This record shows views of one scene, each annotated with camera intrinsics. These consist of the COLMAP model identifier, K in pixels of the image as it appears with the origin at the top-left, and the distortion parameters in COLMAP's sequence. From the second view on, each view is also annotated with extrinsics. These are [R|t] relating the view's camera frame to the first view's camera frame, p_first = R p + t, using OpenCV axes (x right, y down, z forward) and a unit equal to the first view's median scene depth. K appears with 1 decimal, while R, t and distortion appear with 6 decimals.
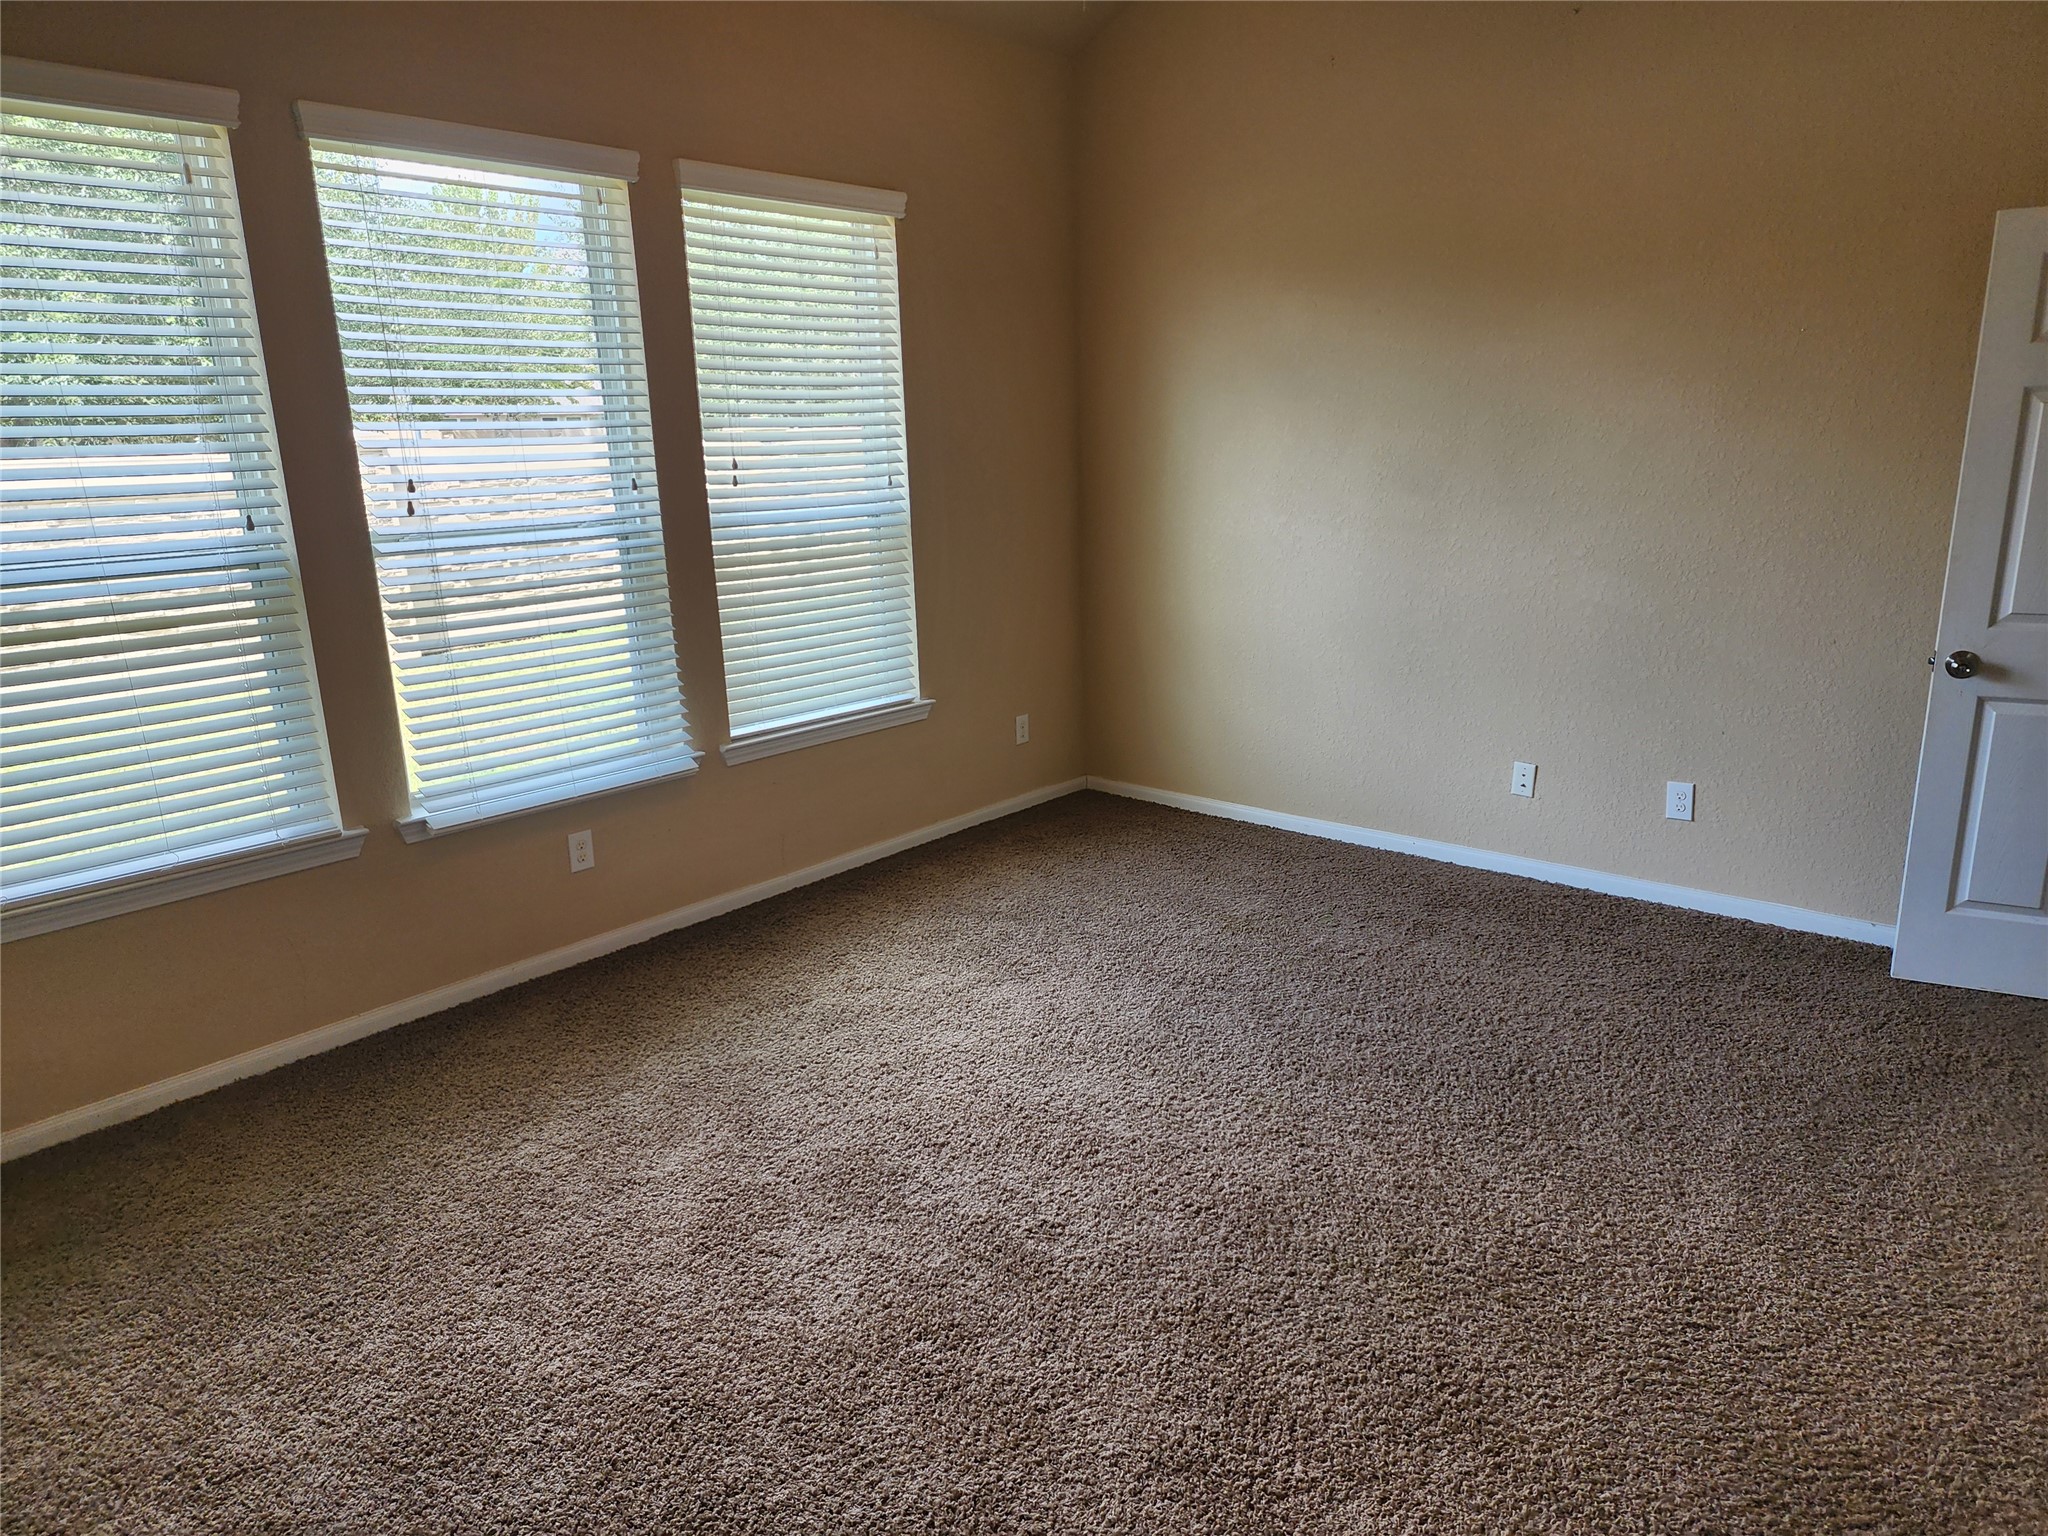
lens RADIAL K [[1368.9, 0, 1034.1], [0, 1368.9, 784.8], [0, 0, 1]] dist [0.140878, -0.158256]
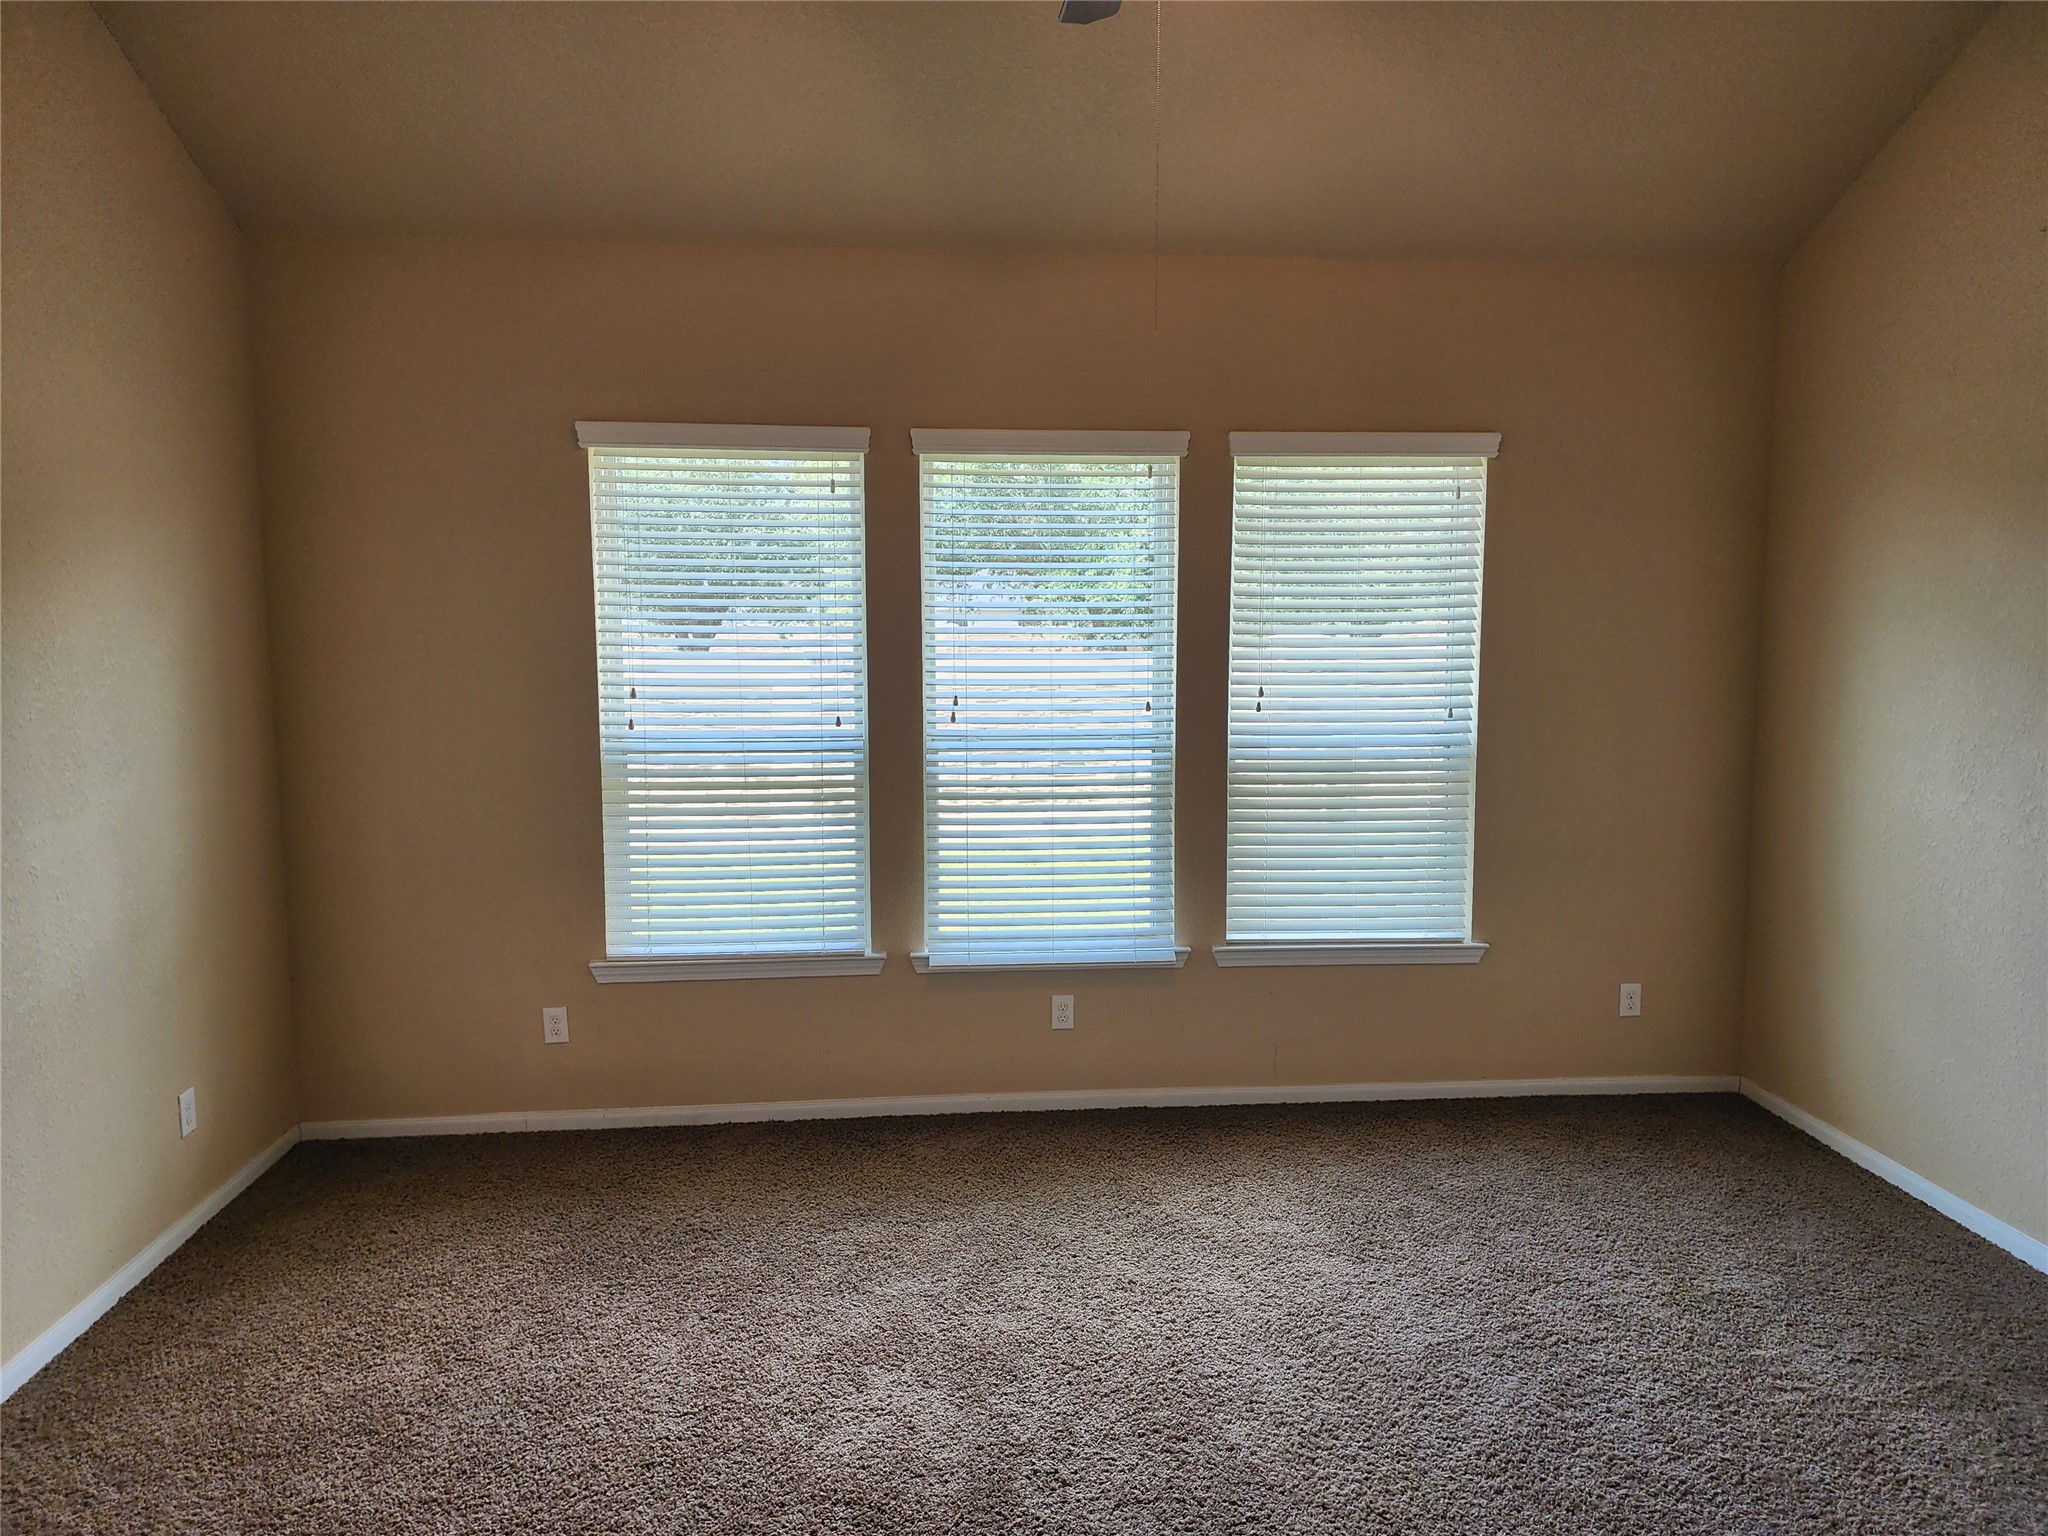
lens RADIAL K [[1368.9, 0, 1034.1], [0, 1368.9, 784.8], [0, 0, 1]] dist [0.140878, -0.158256]
pose [[0.717001, 0.106627, -0.688869, 0.399234], [-0.195467, 0.979338, -0.051862, -0.069323], [0.669105, 0.171836, 0.723029, 0.118047]]
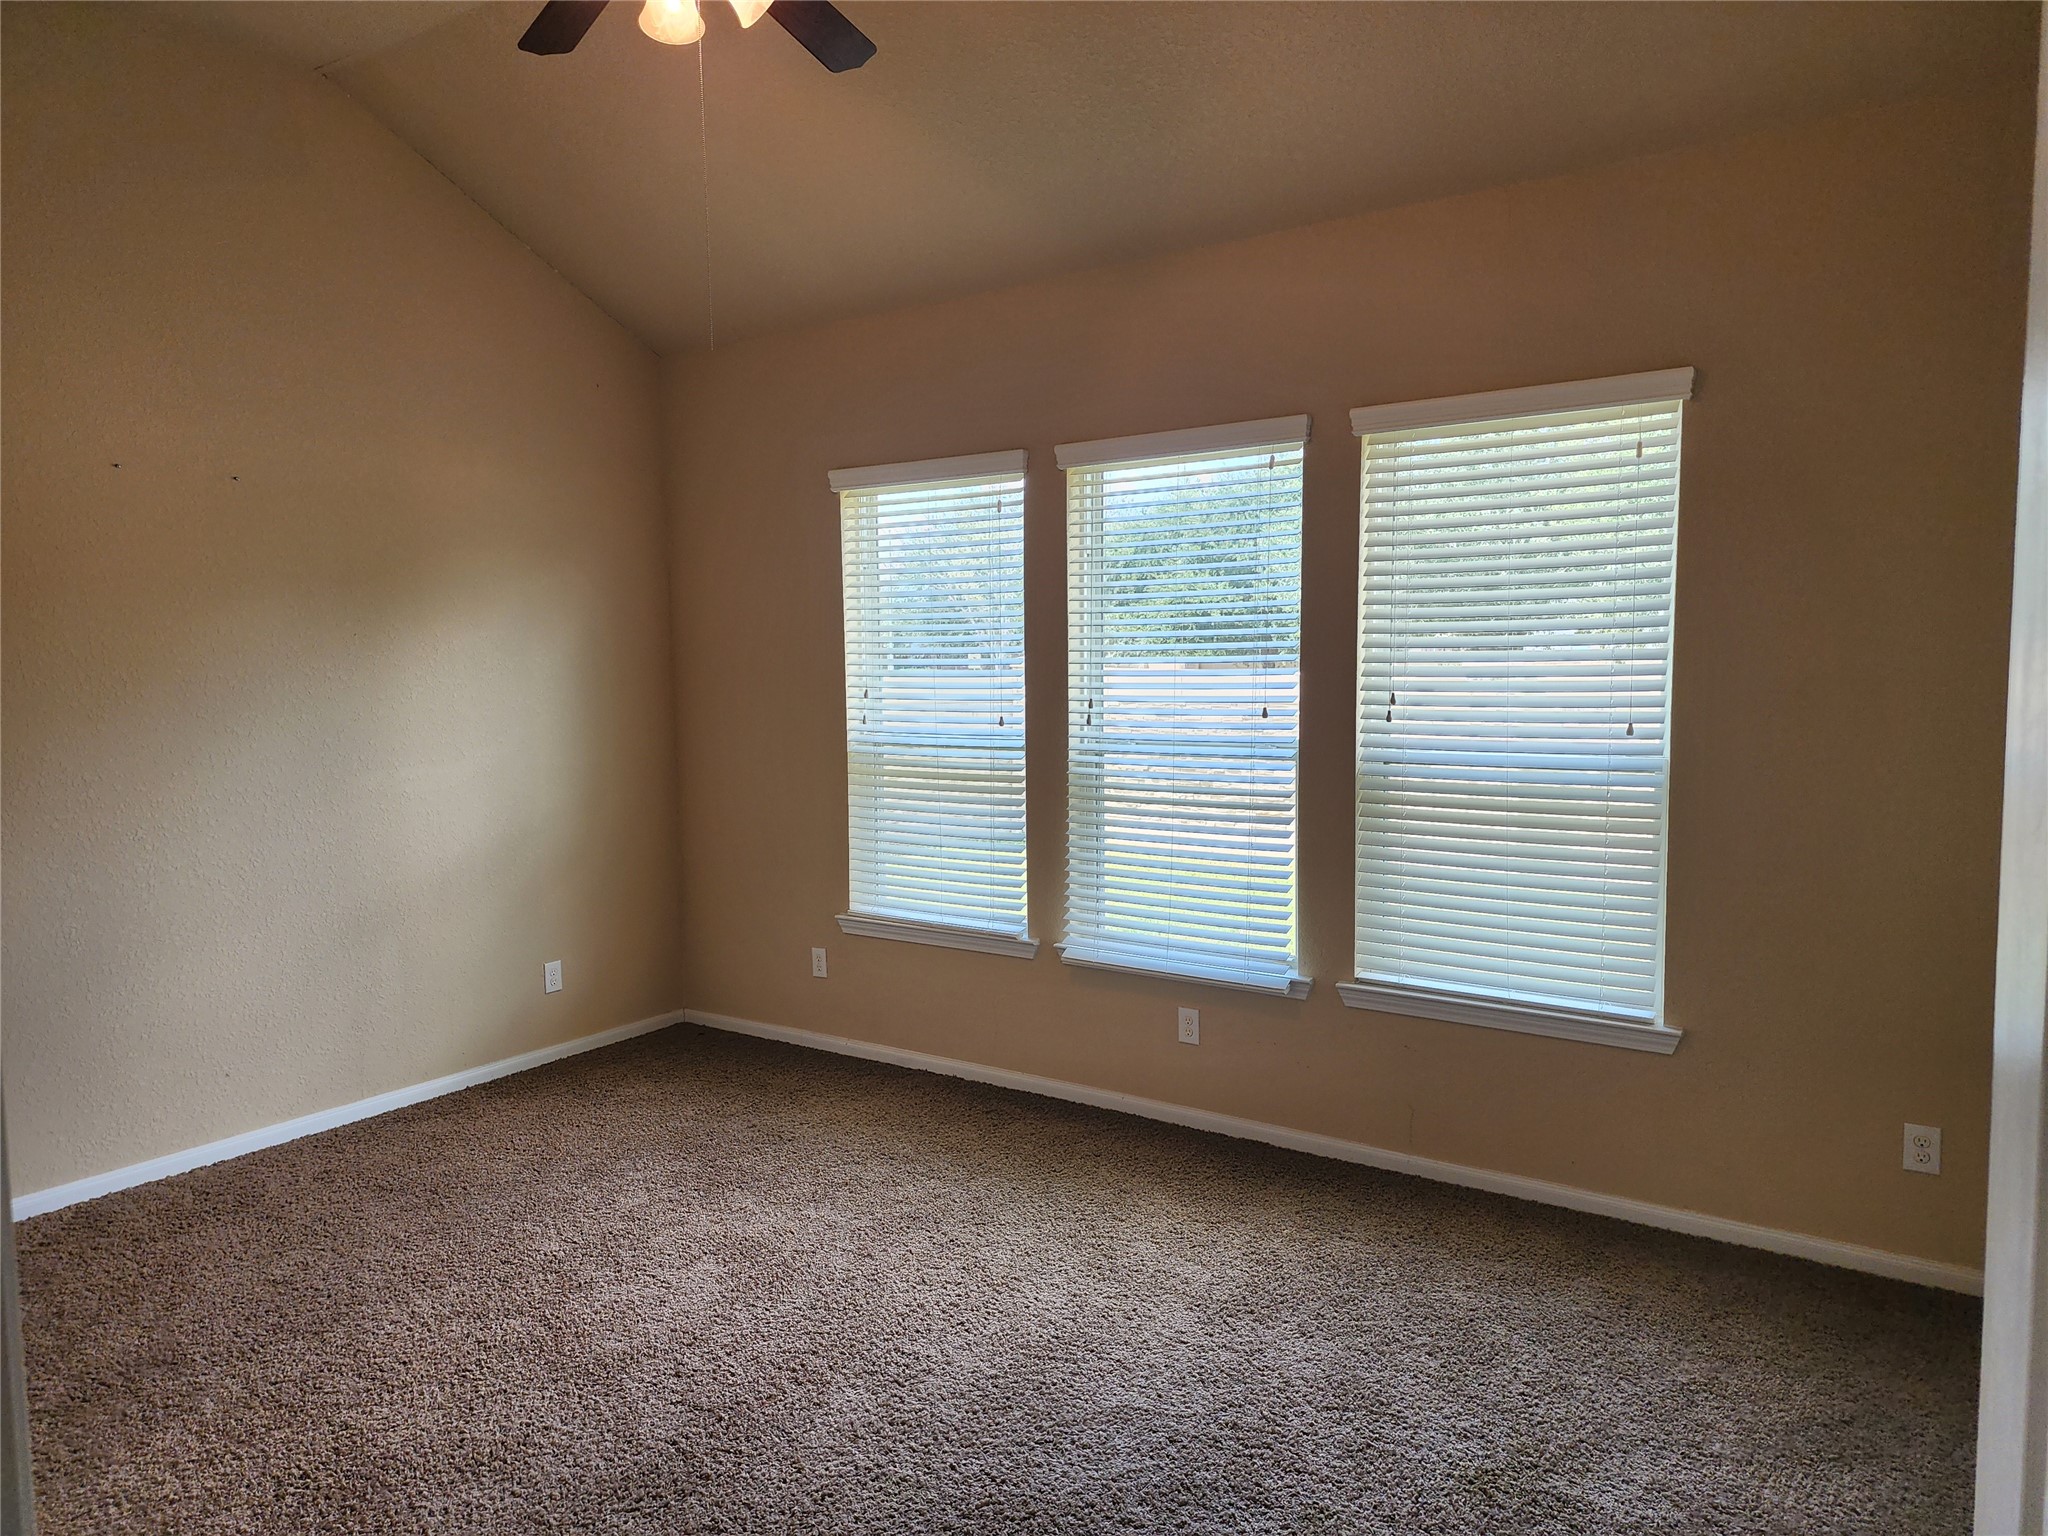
lens RADIAL K [[1353.1, 0, 1024.4], [0, 1353.1, 796.1], [0, 0, 1]] dist [0.134963, -0.137837]
pose [[0.104809, 0.123813, -0.986755, 0.682765], [-0.248616, 0.963976, 0.094548, -0.191104], [0.962915, 0.235414, 0.131815, 0.643063]]
